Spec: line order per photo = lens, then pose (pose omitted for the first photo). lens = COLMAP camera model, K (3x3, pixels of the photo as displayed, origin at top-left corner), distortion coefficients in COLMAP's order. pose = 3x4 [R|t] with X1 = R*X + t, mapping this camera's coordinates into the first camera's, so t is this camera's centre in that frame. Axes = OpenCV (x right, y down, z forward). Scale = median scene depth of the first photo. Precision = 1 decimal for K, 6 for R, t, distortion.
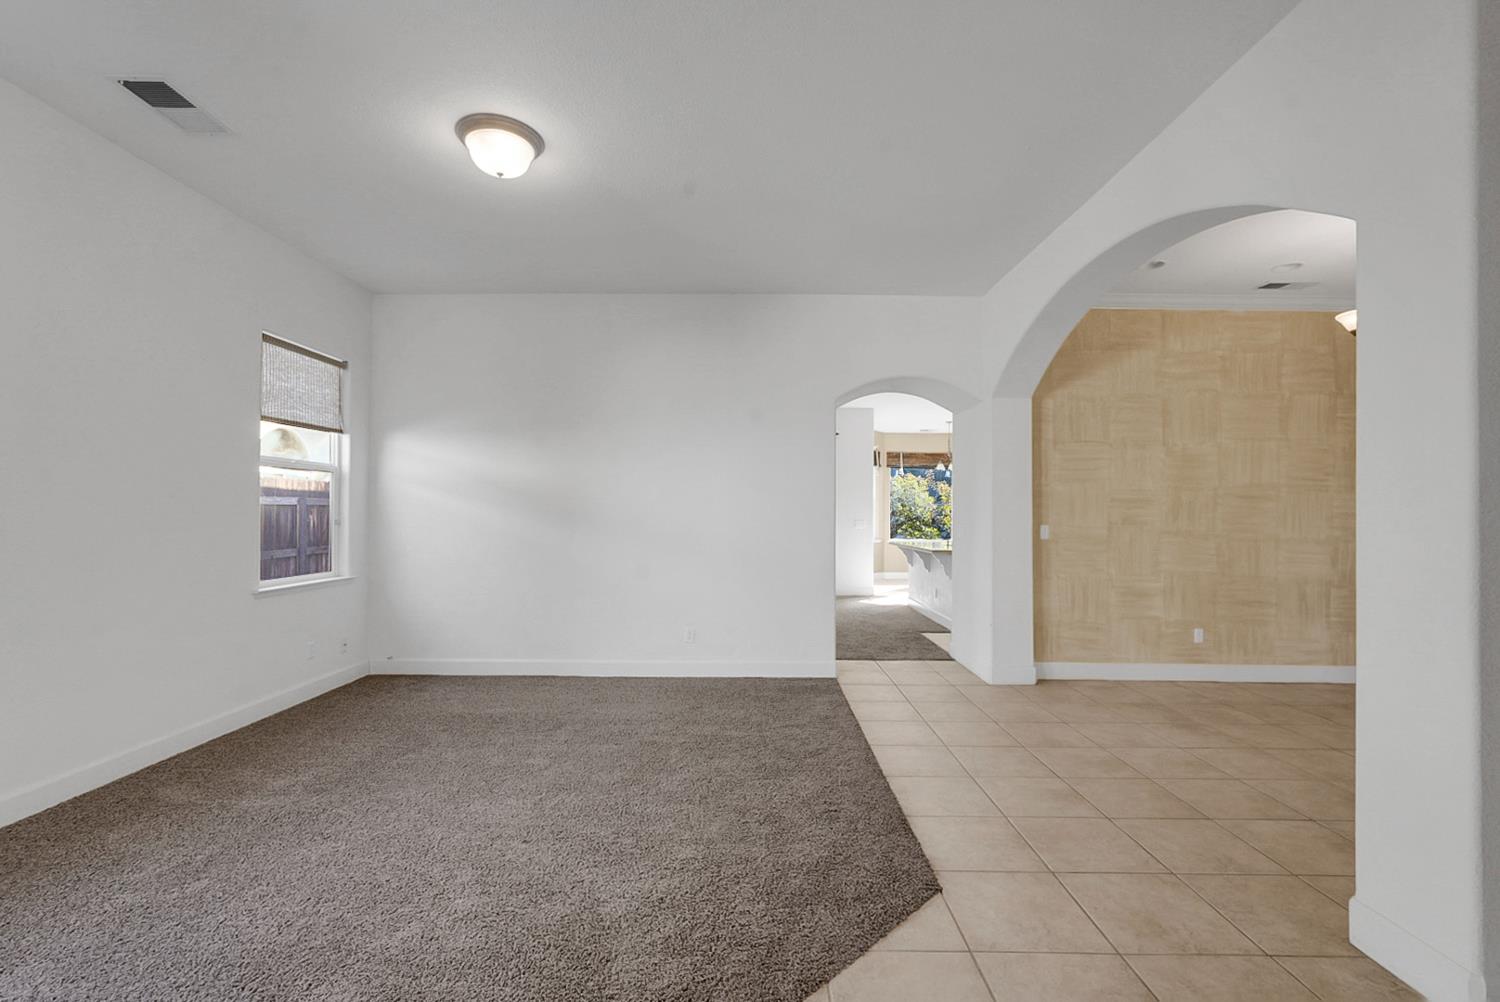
lens RADIAL K [[661.6, 0, 755.5], [0, 661.6, 502.4], [0, 0, 1]] dist [-0.013883, 0.004123]
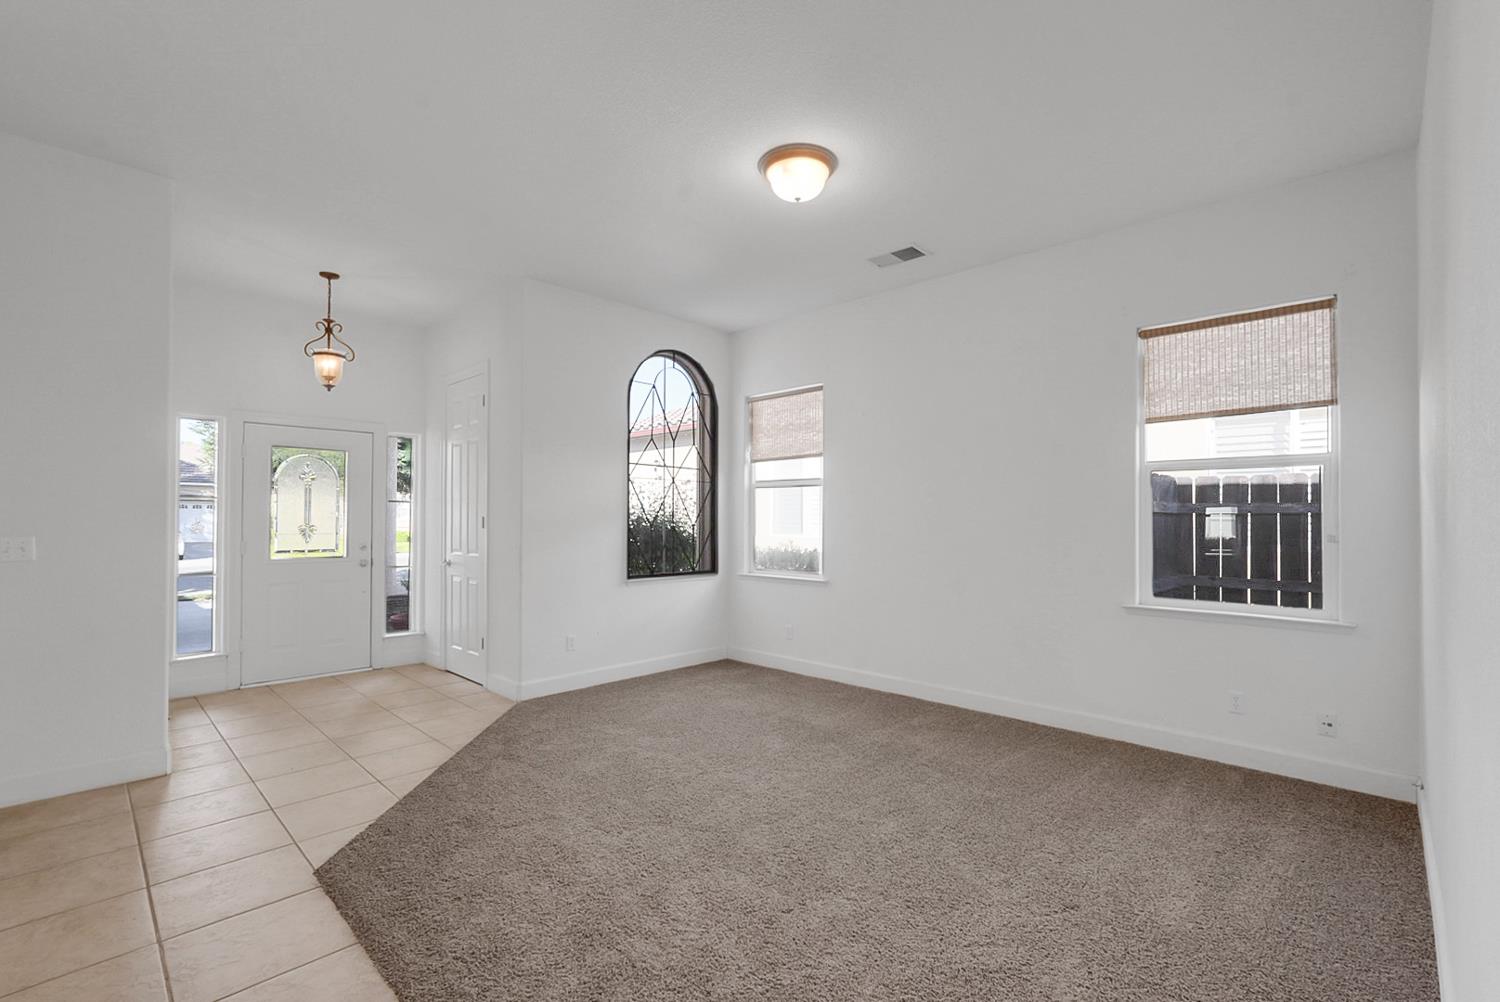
lens RADIAL K [[661.6, 0, 737.0], [0, 661.6, 515.9], [0, 0, 1]] dist [-0.013883, 0.004123]
pose [[-0.689935, -0.014237, -0.723731, 0.255874], [0.003875, 0.999720, -0.023360, 0.019617], [0.723861, -0.018921, -0.689686, 0.978686]]
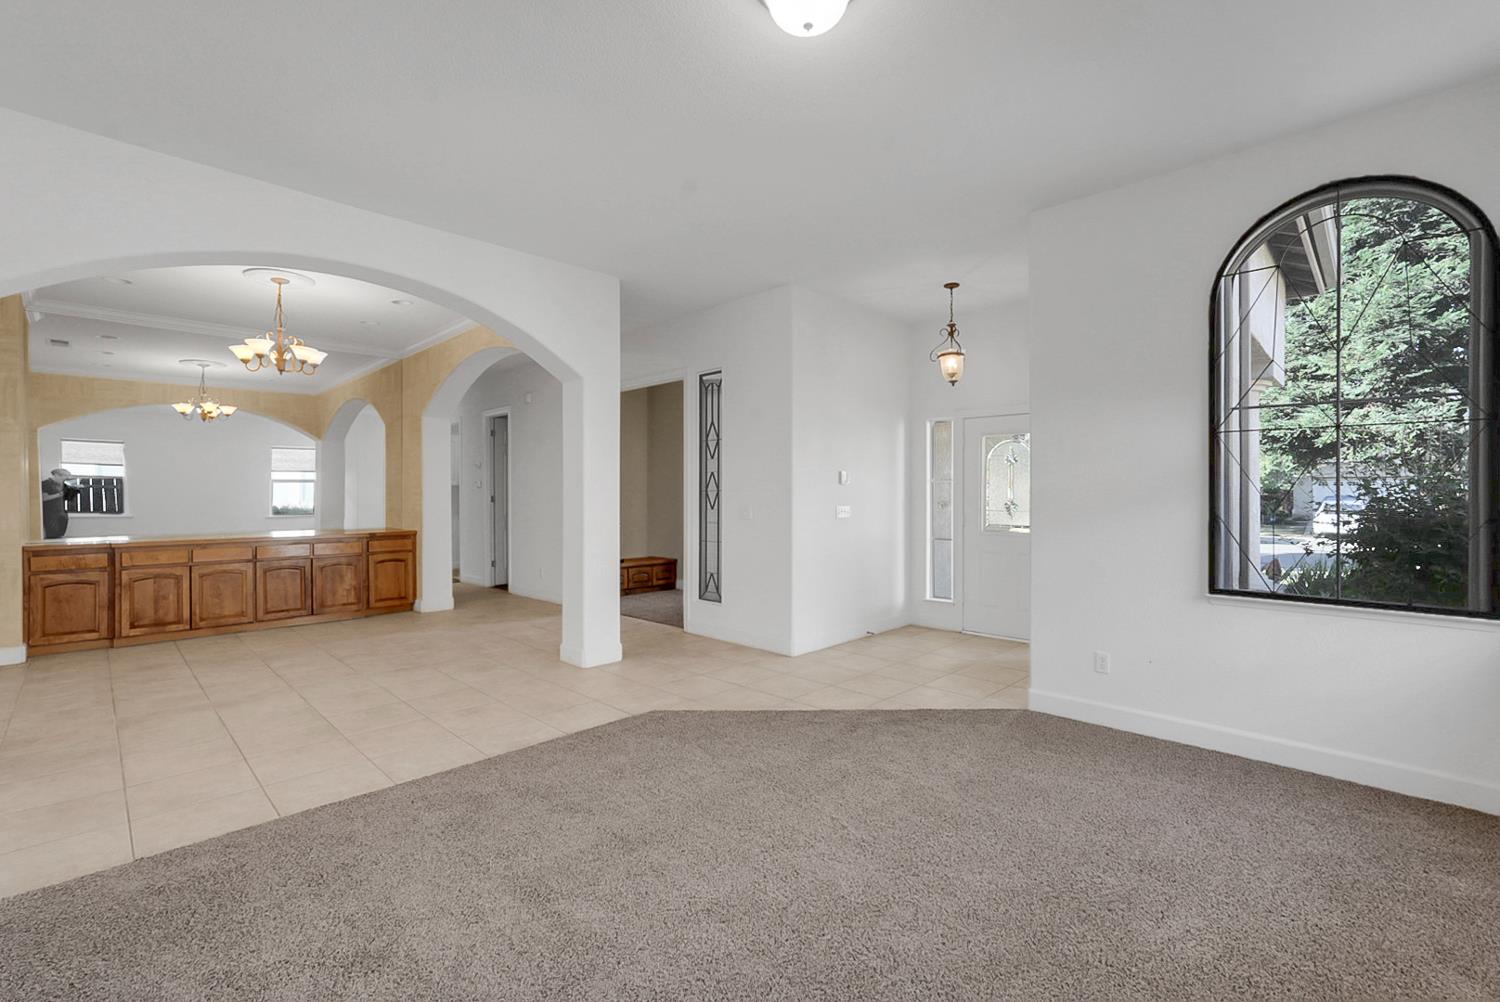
lens RADIAL K [[661.6, 0, 756.3], [0, 661.6, 499.9], [0, 0, 1]] dist [-0.013883, 0.004123]
pose [[-0.726135, -0.014211, 0.687405, -0.498846], [-0.015106, 0.999875, 0.004713, 0.004496], [-0.687386, -0.006961, -0.726259, 0.922491]]
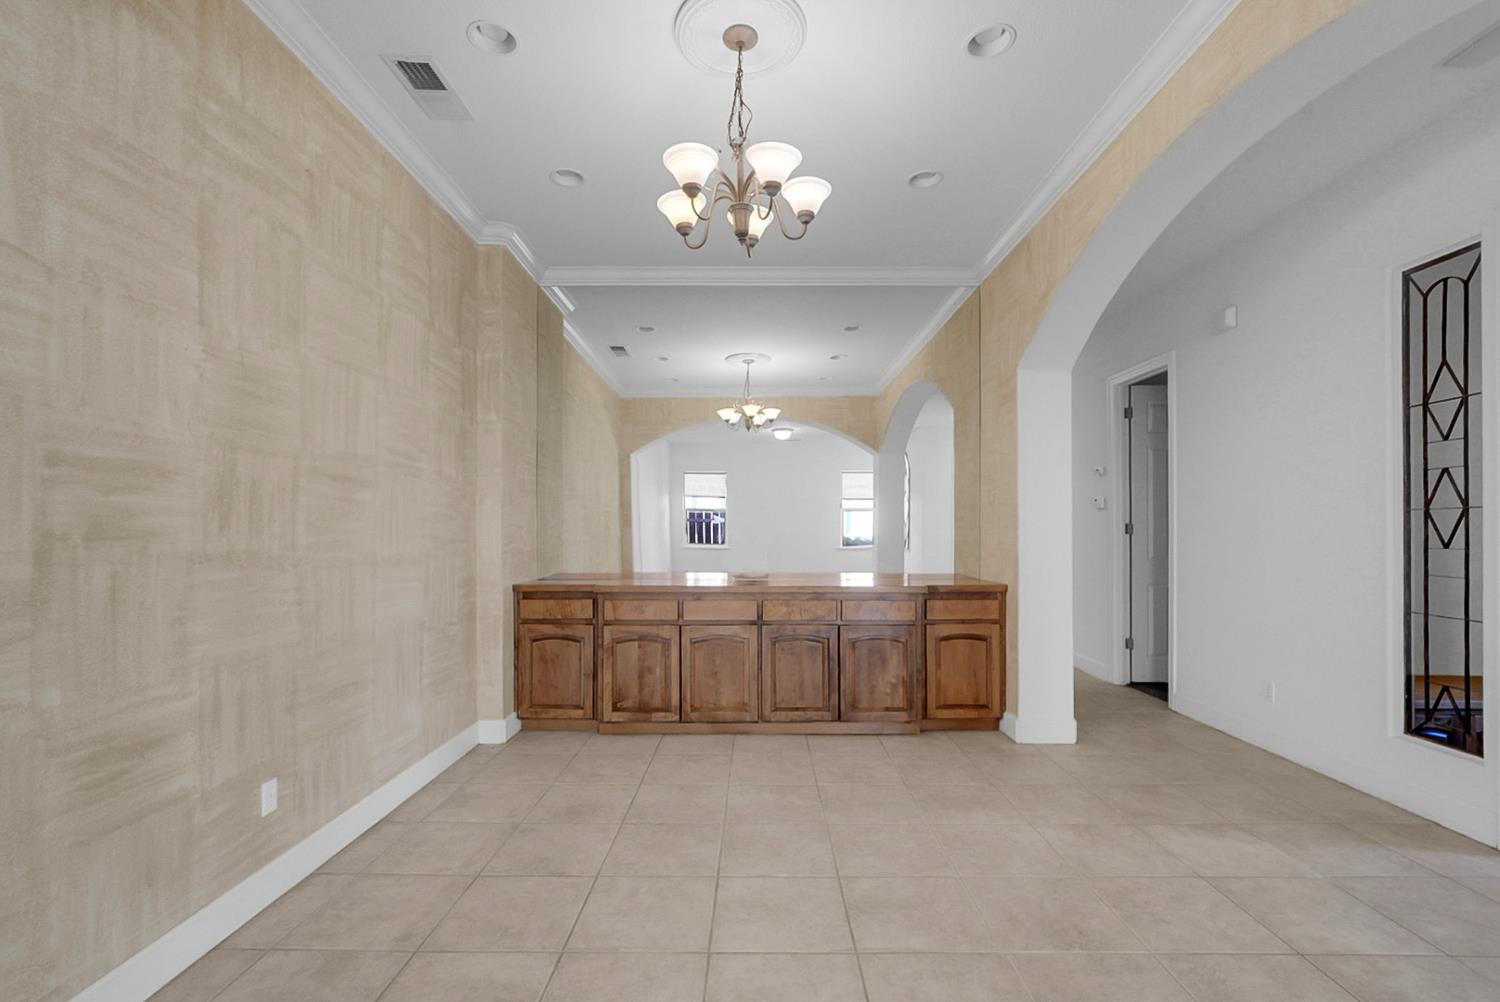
lens RADIAL K [[661.6, 0, 745.3], [0, 661.6, 523.8], [0, 0, 1]] dist [-0.013883, 0.004123]
pose [[0.008392, -0.003127, 0.999960, 0.251397], [-0.015200, 0.999879, 0.003254, 0.019868], [-0.999849, -0.015227, 0.008343, 0.688505]]
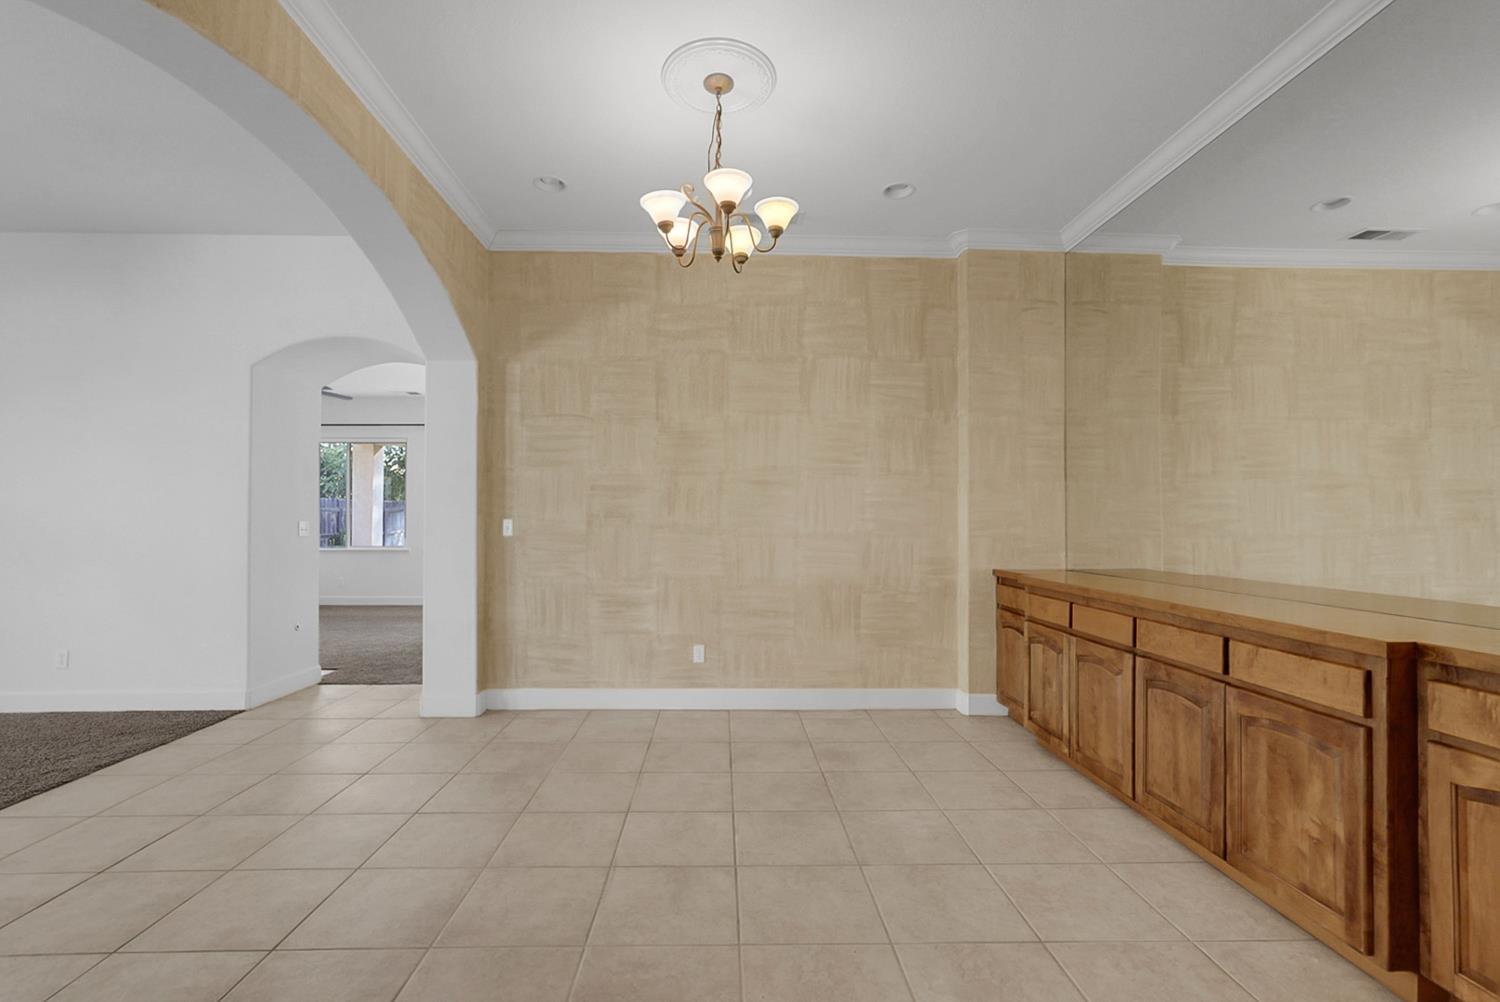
lens RADIAL K [[661.6, 0, 746.0], [0, 661.6, 512.0], [0, 0, 1]] dist [-0.013883, 0.004123]
pose [[0.999348, -0.005884, 0.035615, 0.701283], [0.005892, 0.999983, -0.000127, 0.028102], [-0.035614, 0.000337, 0.999366, 0.181341]]
